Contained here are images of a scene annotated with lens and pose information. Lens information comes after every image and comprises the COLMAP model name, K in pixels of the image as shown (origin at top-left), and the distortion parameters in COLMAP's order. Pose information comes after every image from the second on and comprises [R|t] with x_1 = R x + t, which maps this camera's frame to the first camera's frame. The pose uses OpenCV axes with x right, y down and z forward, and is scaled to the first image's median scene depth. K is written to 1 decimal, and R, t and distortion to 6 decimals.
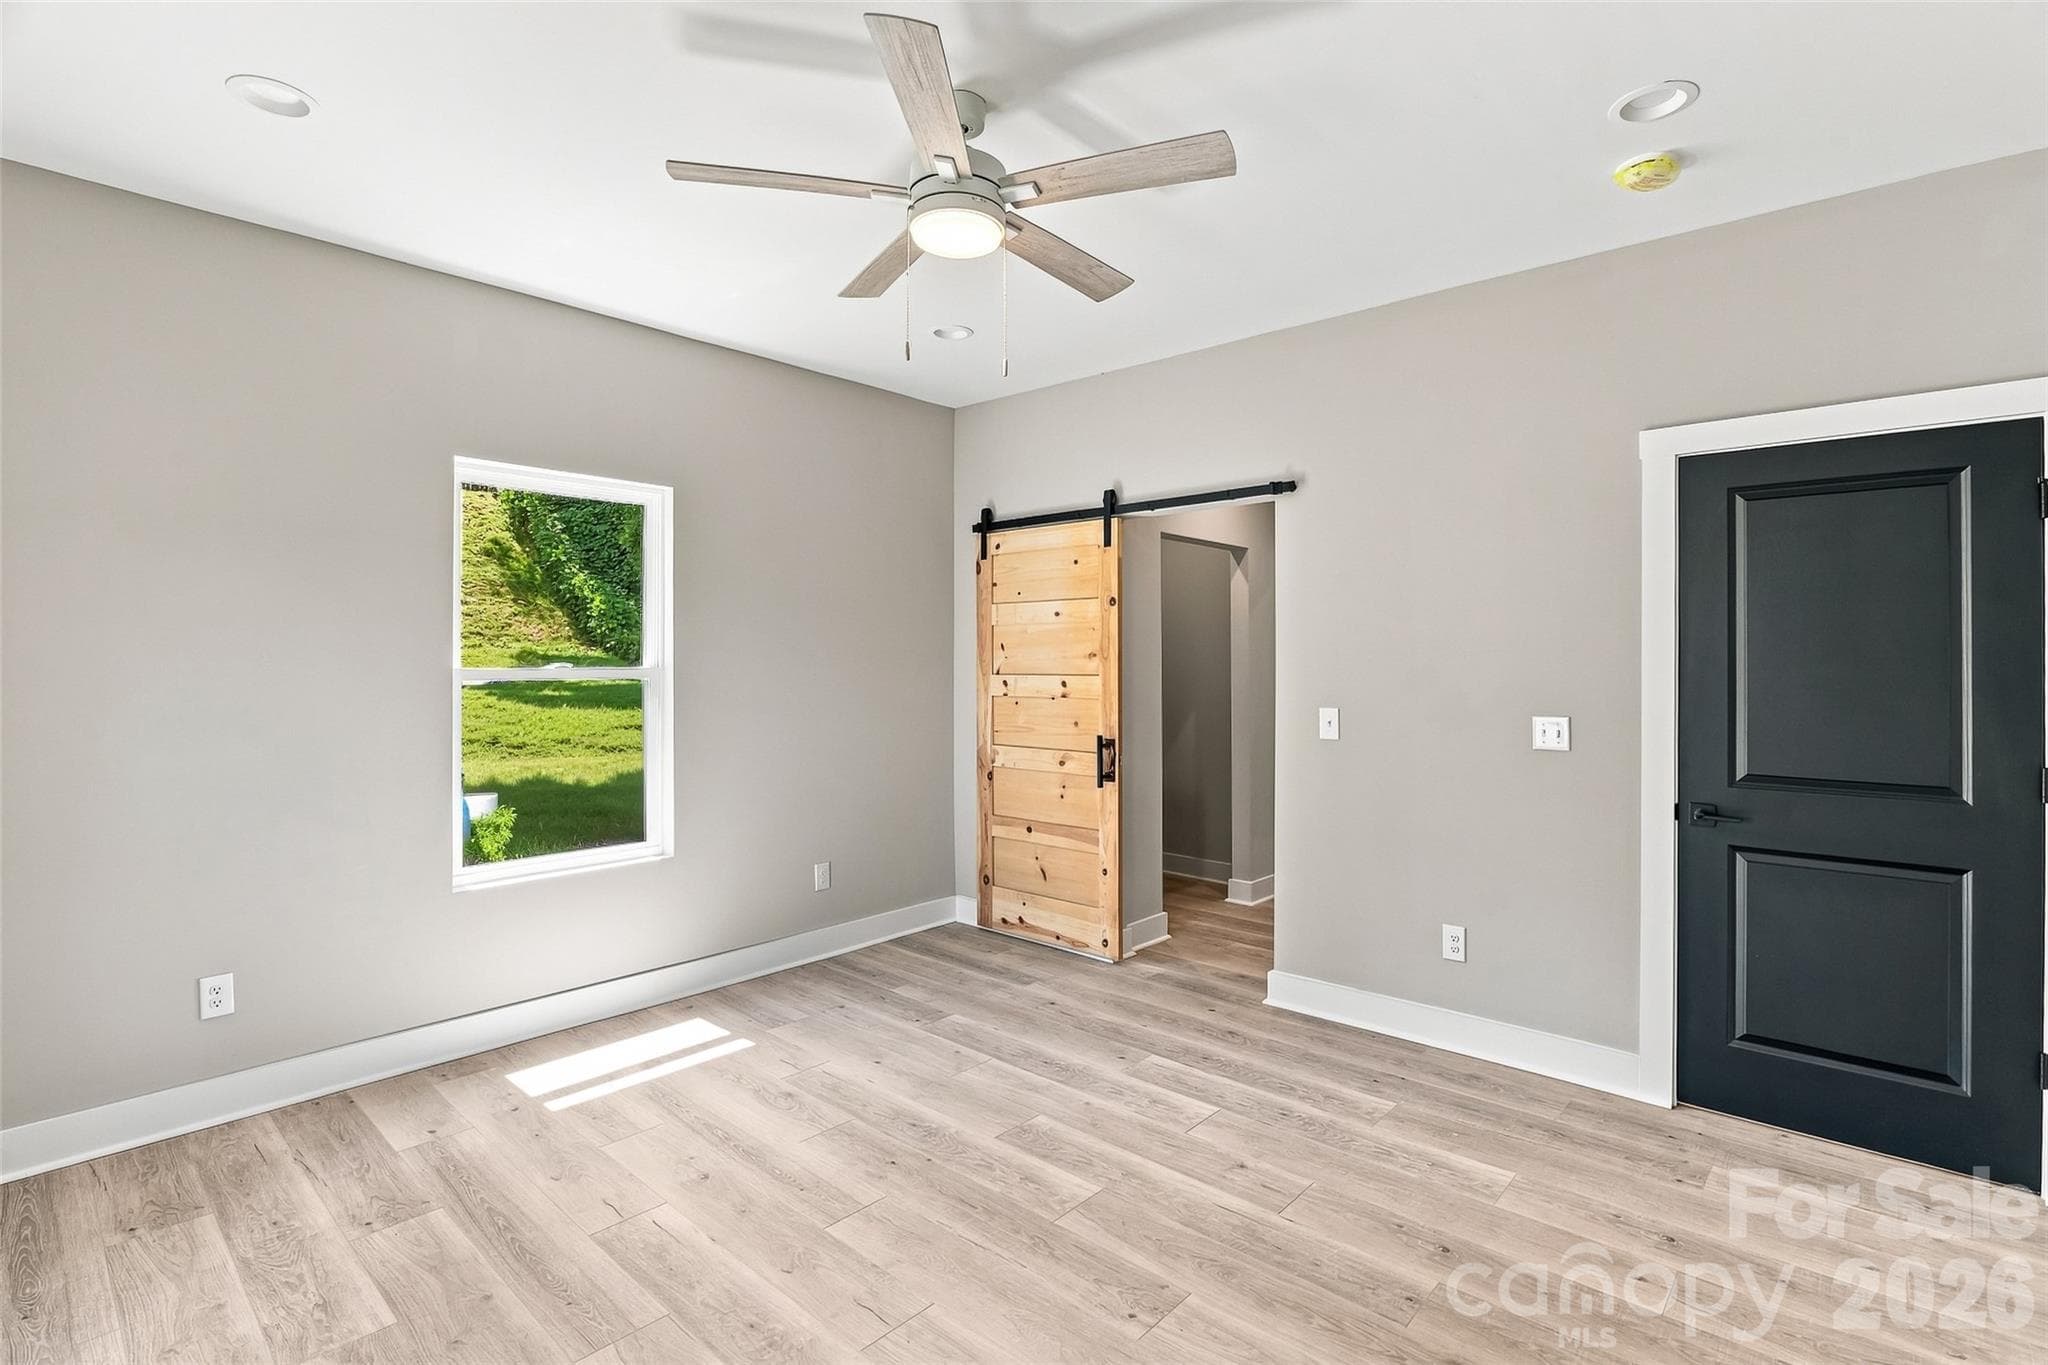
lens RADIAL K [[935.0, 0, 1020.8], [0, 935.0, 660.3], [0, 0, 1]] dist [-0.017199, 0.000927]
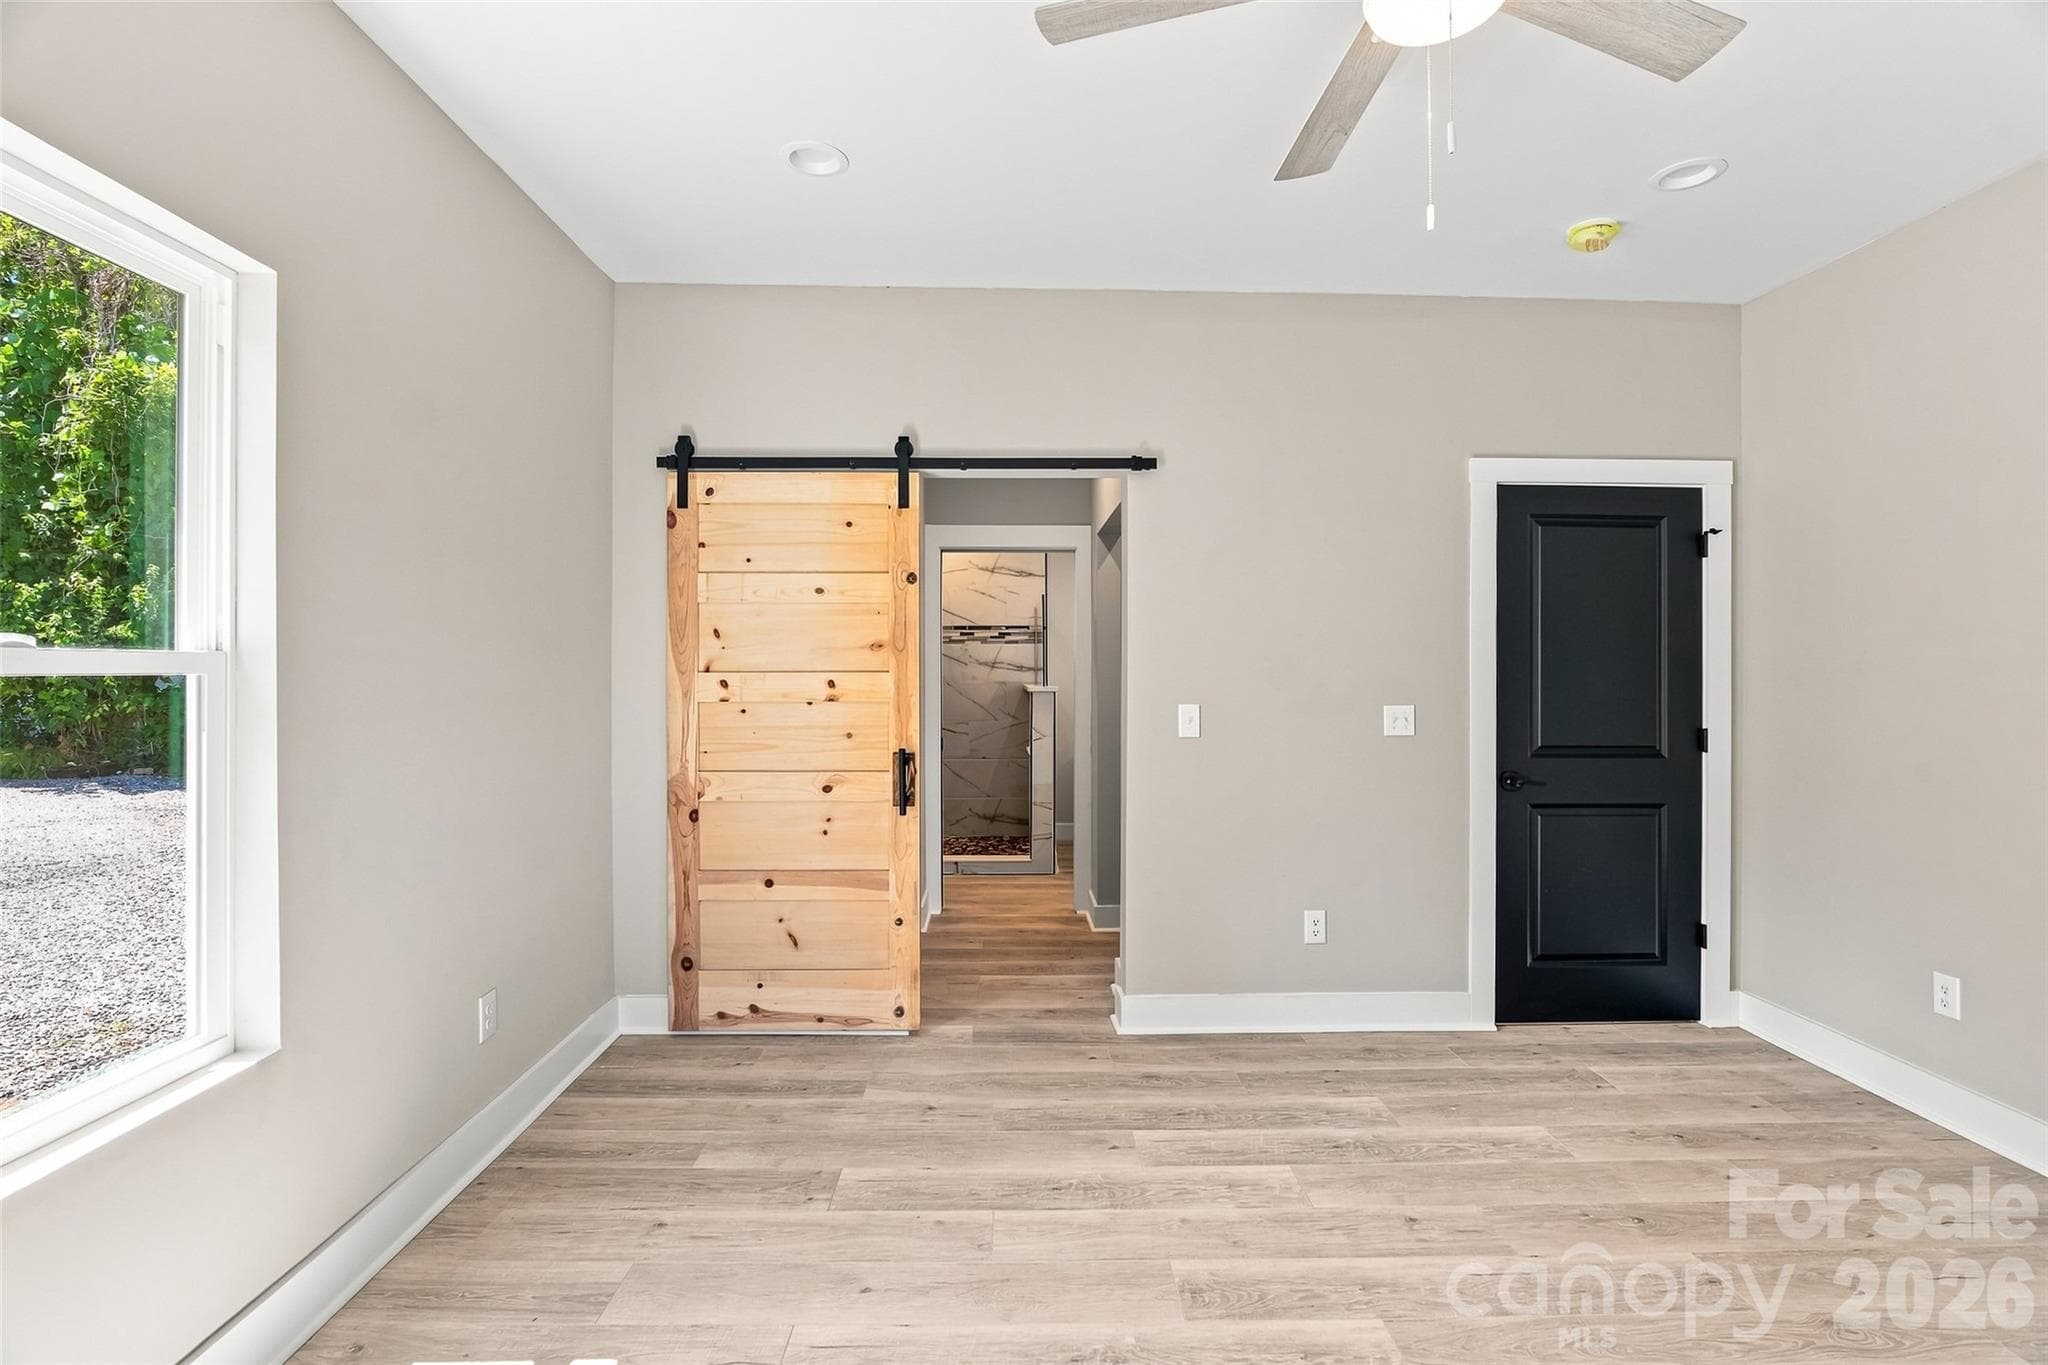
lens RADIAL K [[935.0, 0, 1024.9], [0, 935.0, 673.0], [0, 0, 1]] dist [-0.017199, 0.000927]
pose [[0.735144, -0.002606, 0.677906, -0.402081], [-0.002789, 0.999973, 0.006868, 0.012517], [-0.677905, -0.006940, 0.735117, 0.387620]]
